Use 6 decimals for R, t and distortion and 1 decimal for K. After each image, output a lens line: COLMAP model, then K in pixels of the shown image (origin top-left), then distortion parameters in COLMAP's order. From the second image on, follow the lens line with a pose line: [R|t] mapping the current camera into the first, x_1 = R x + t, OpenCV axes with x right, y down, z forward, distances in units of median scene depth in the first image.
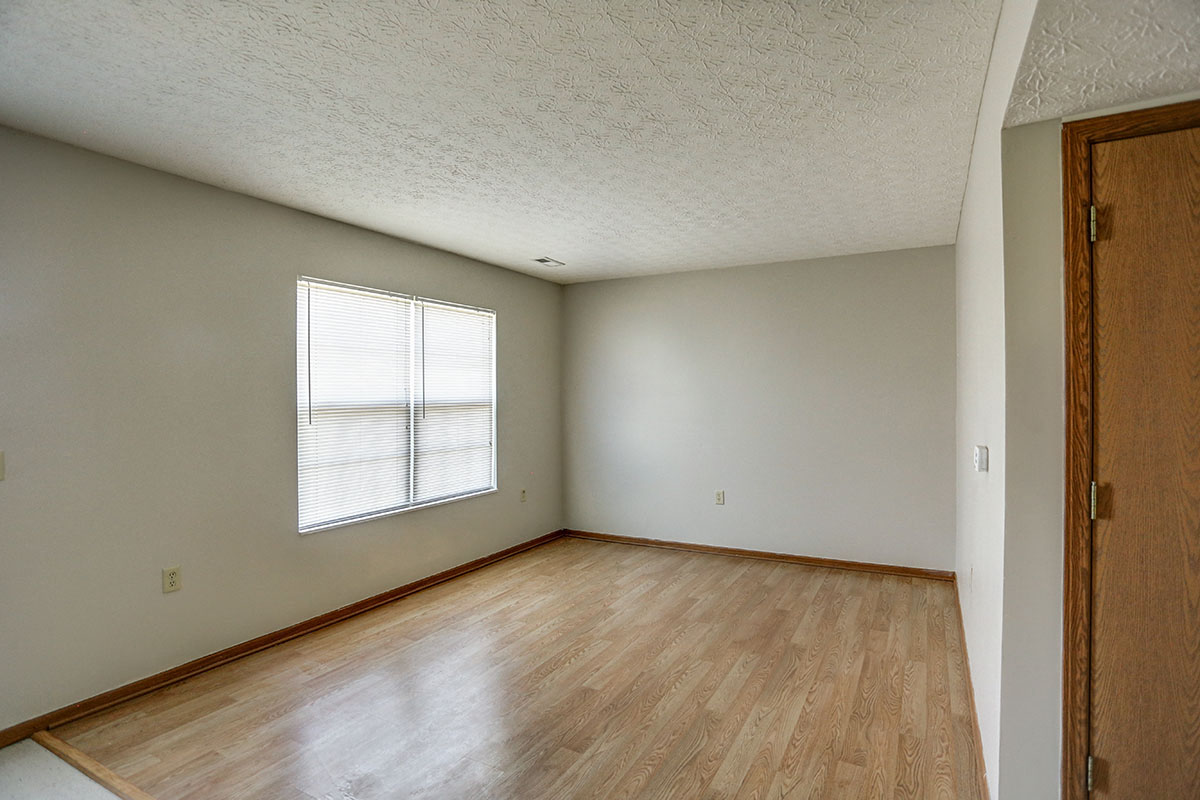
lens RADIAL K [[603.3, 0, 600.0], [0, 603.3, 400.0], [0, 0, 1]] dist [-0.081259, 0.034896]
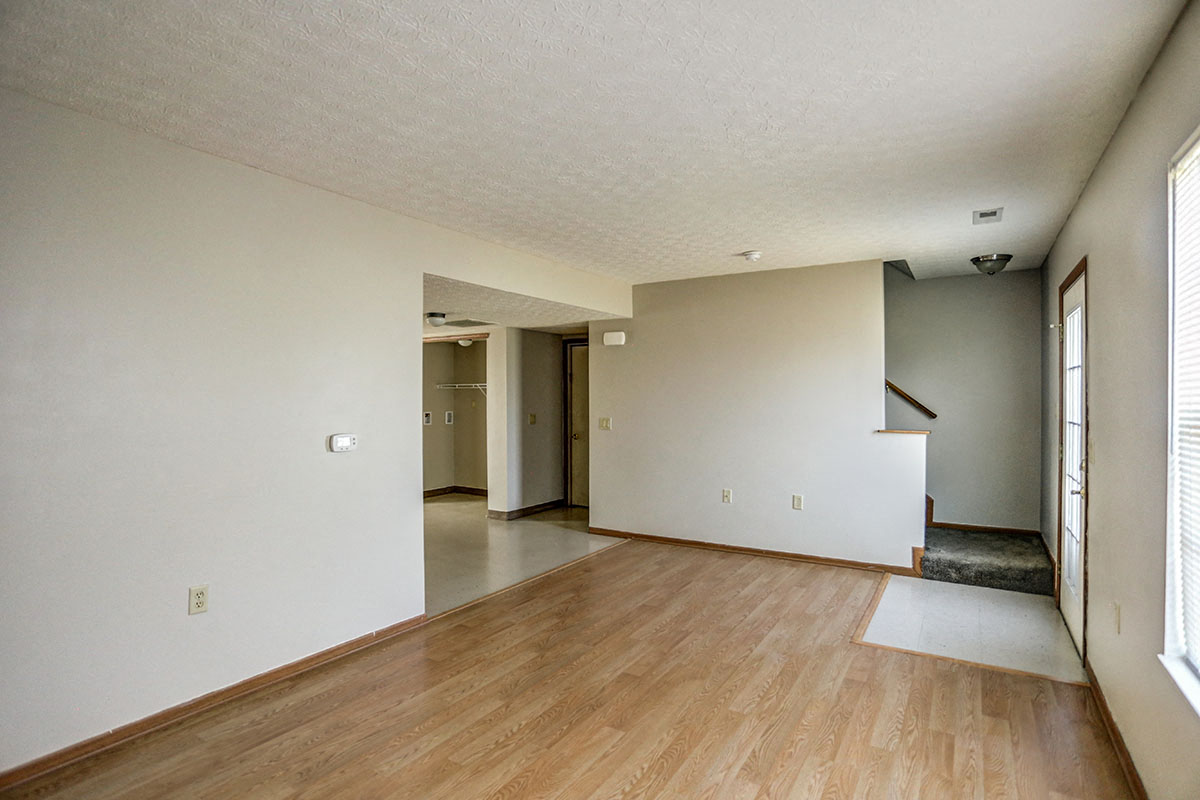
lens RADIAL K [[603.3, 0, 600.0], [0, 603.3, 400.0], [0, 0, 1]] dist [-0.081259, 0.034896]
pose [[-0.998309, 0.006406, 0.057779, -0.050176], [0.006492, 0.999978, 0.001303, -0.005393], [-0.057770, 0.001676, -0.998329, 1.978922]]
